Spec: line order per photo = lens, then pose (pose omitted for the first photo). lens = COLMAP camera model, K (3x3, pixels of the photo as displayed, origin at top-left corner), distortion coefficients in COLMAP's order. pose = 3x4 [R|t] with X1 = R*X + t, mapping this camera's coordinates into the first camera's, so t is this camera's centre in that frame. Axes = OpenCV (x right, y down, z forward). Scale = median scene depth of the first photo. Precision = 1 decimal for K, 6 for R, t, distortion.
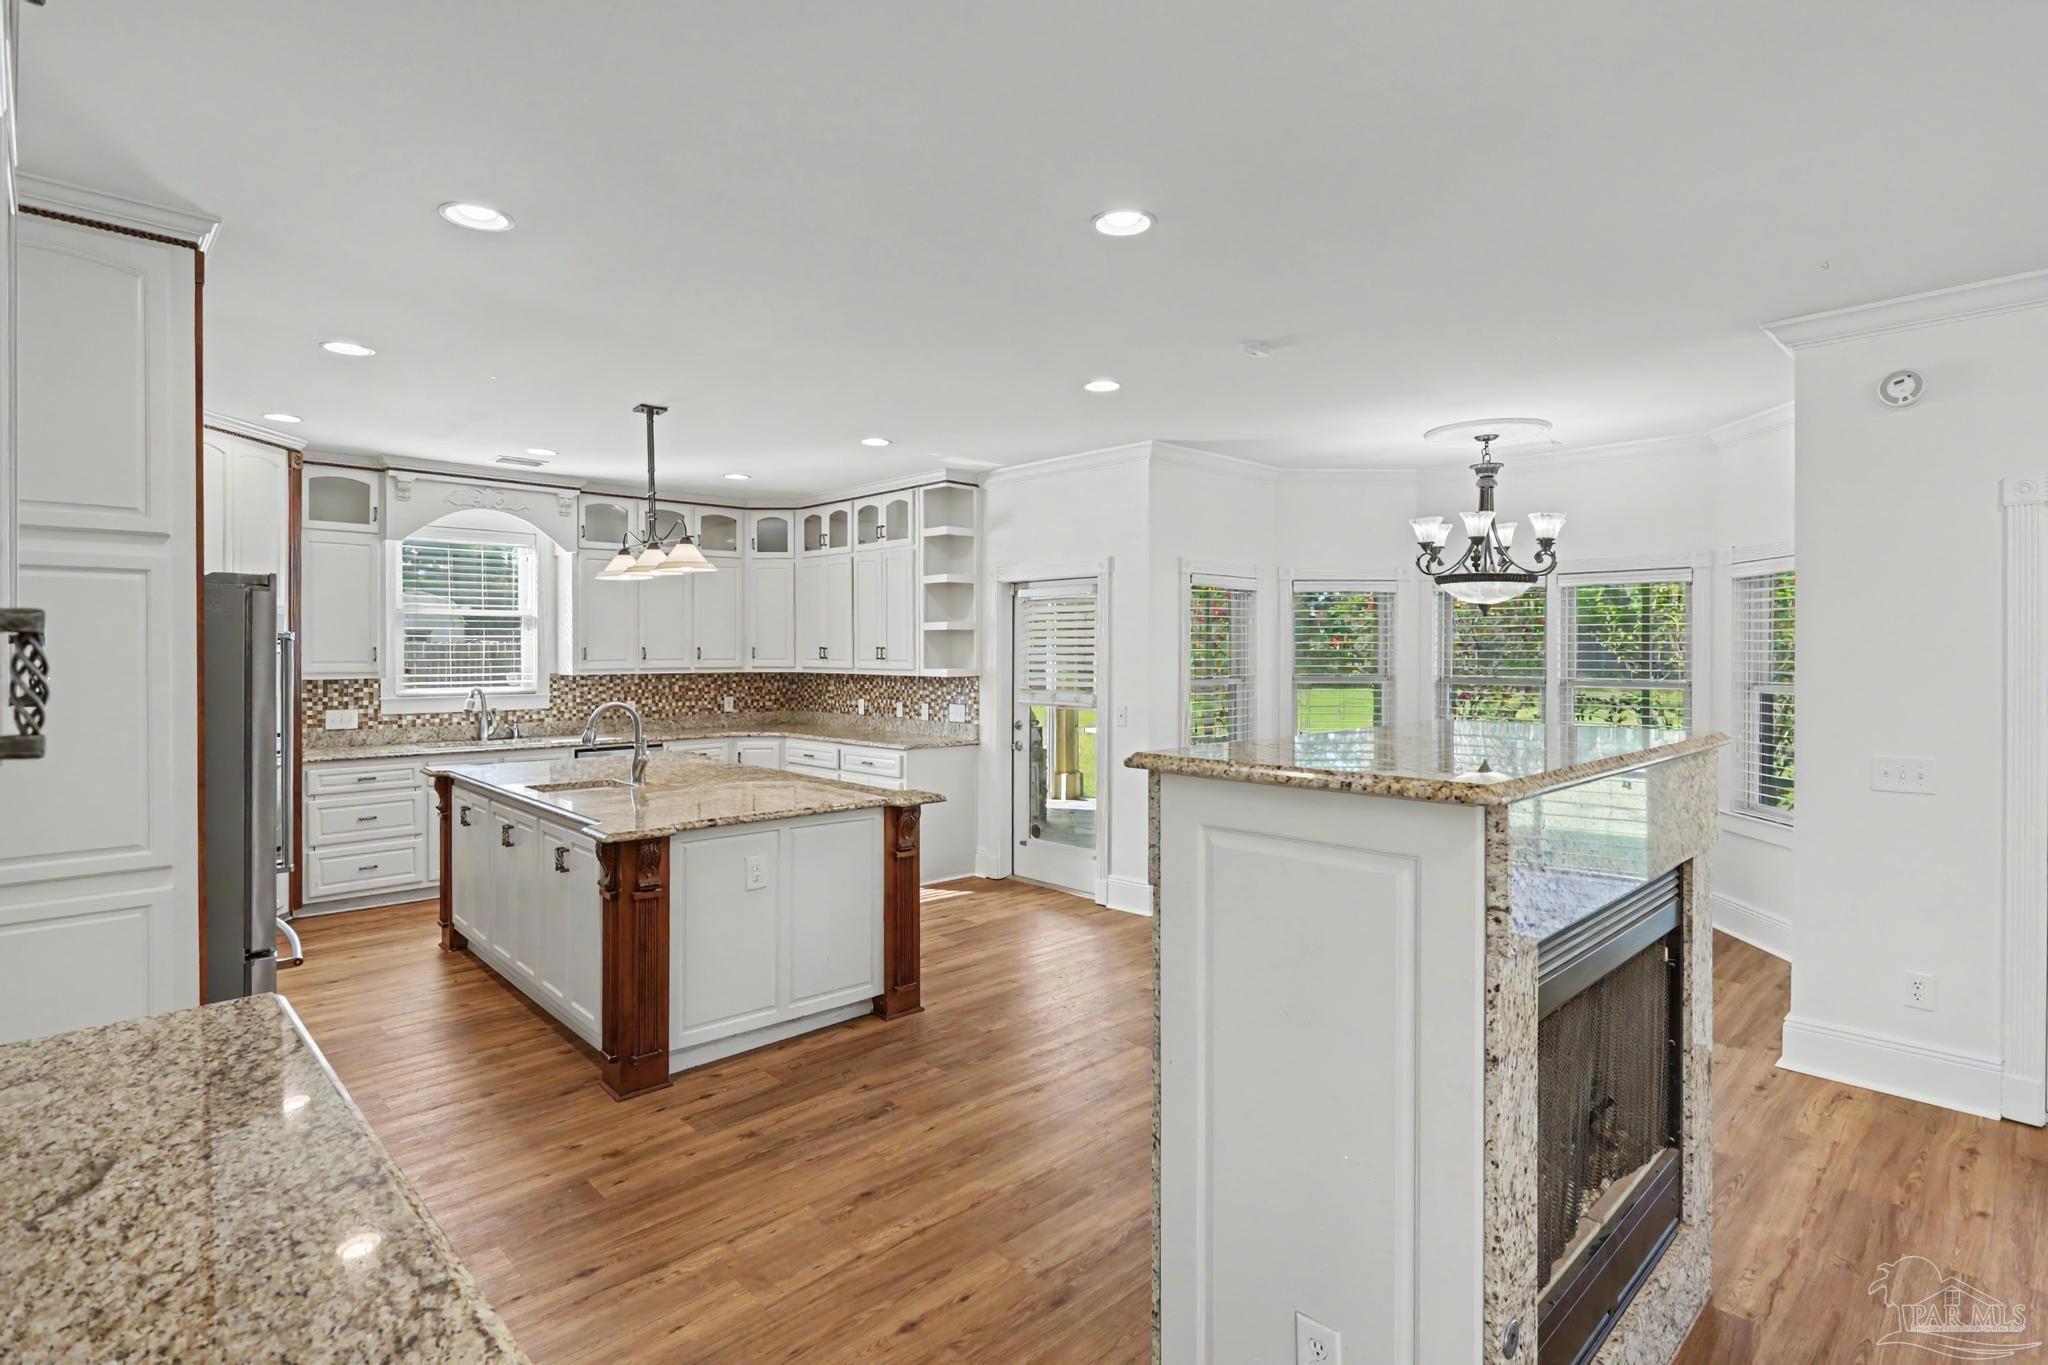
lens RADIAL K [[1010.3, 0, 1036.5], [0, 1010.3, 652.6], [0, 0, 1]] dist [-0.002534, -0.000194]
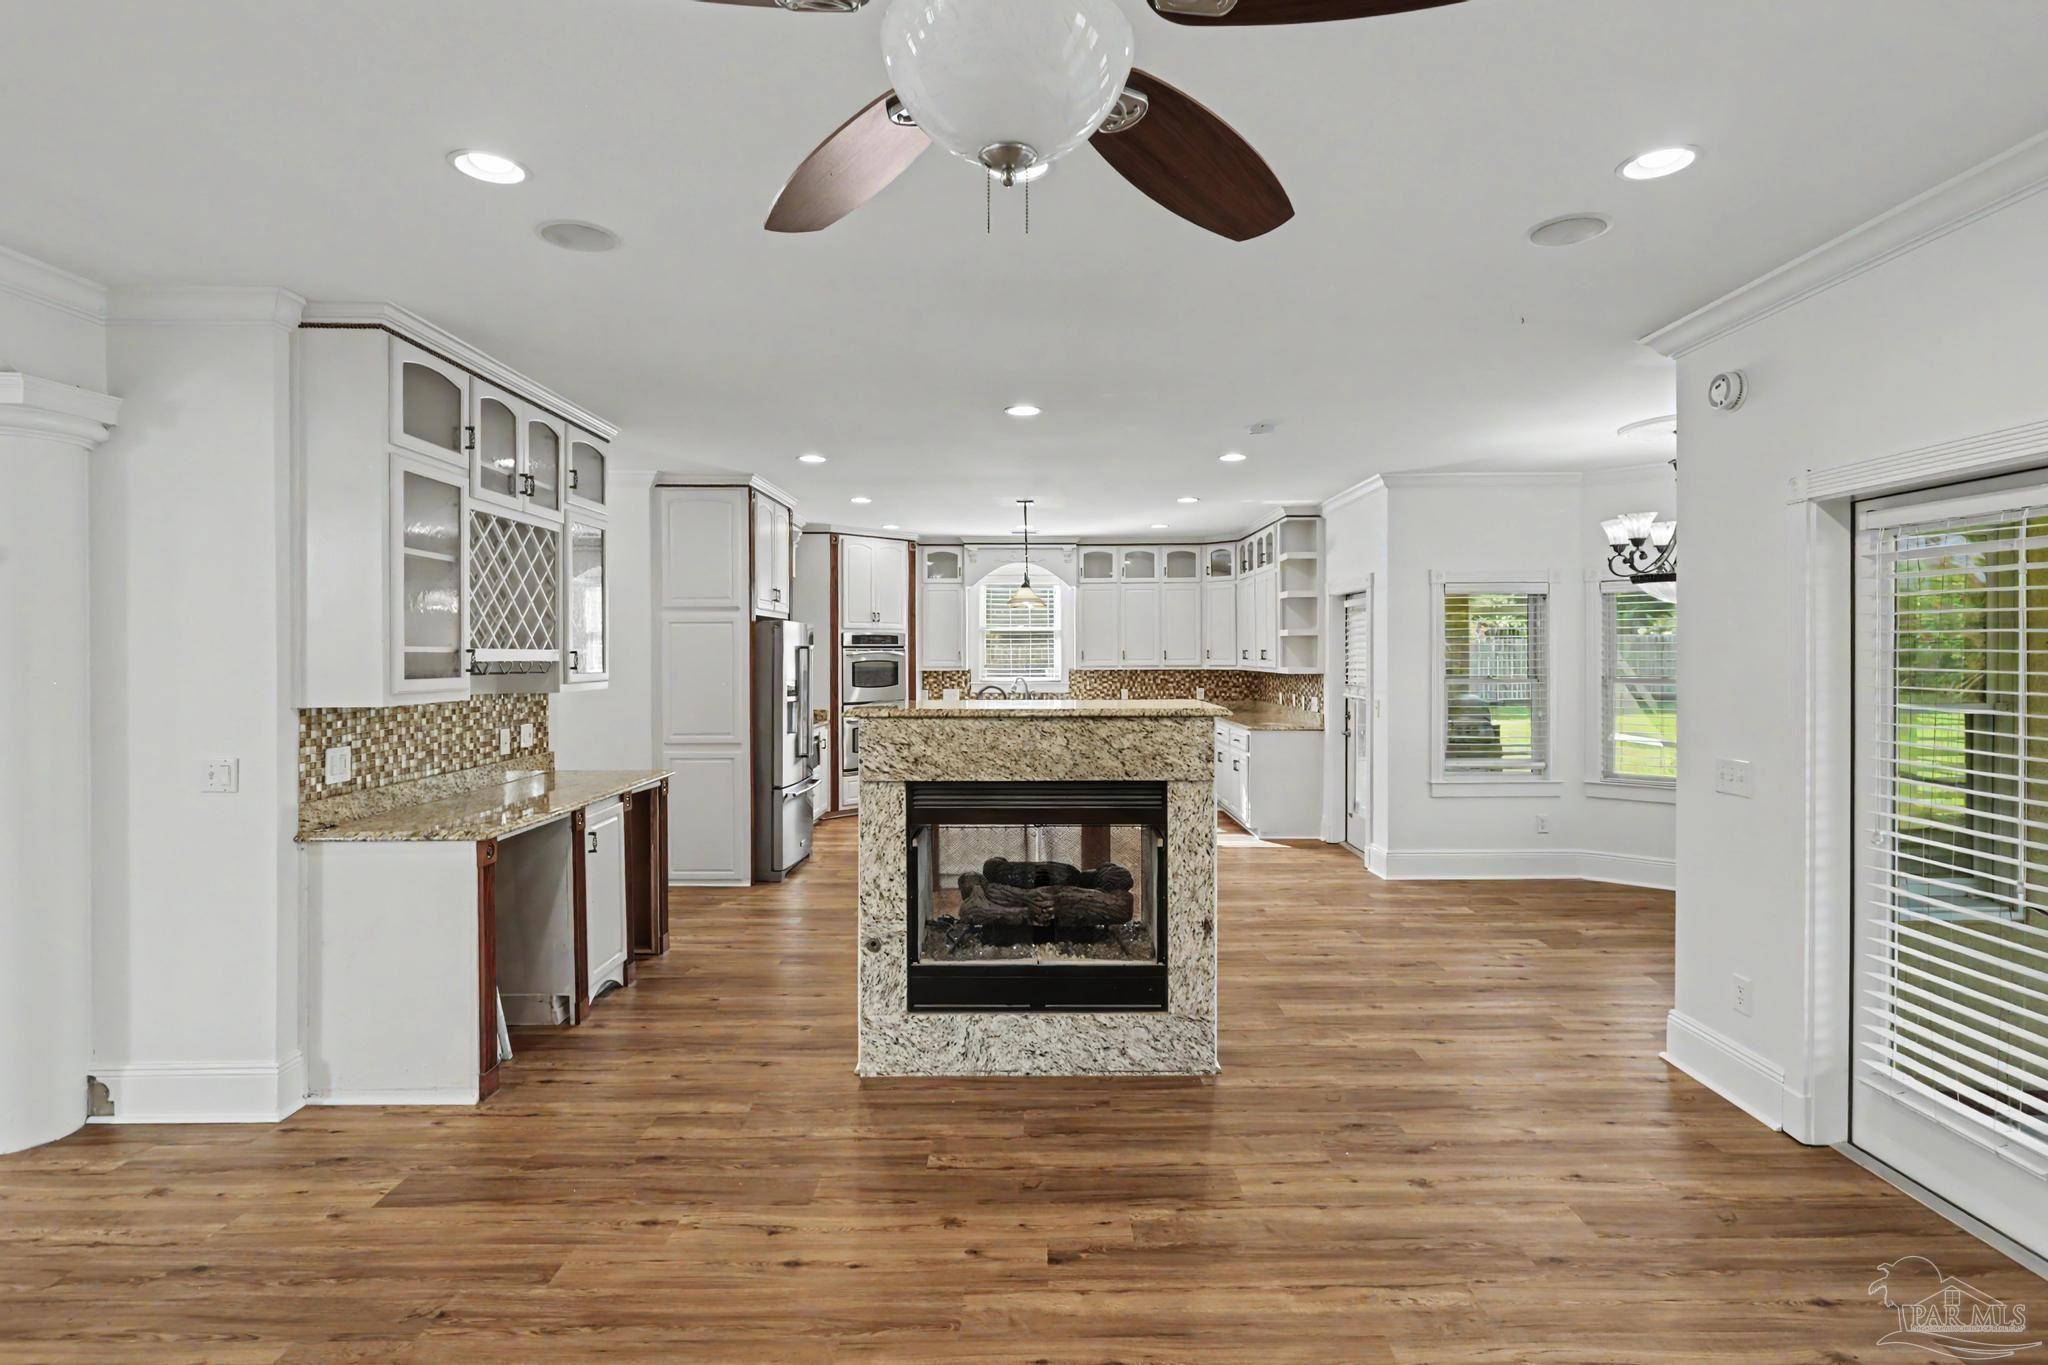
lens RADIAL K [[992.2, 0, 1033.4], [0, 992.2, 657.2], [0, 0, 1]] dist [-0.009564, 0.000185]
pose [[0.721473, 0.001624, -0.692441, 0.511588], [0.000882, 0.999994, 0.003265, -0.000773], [0.692442, -0.002967, 0.721467, -0.090342]]
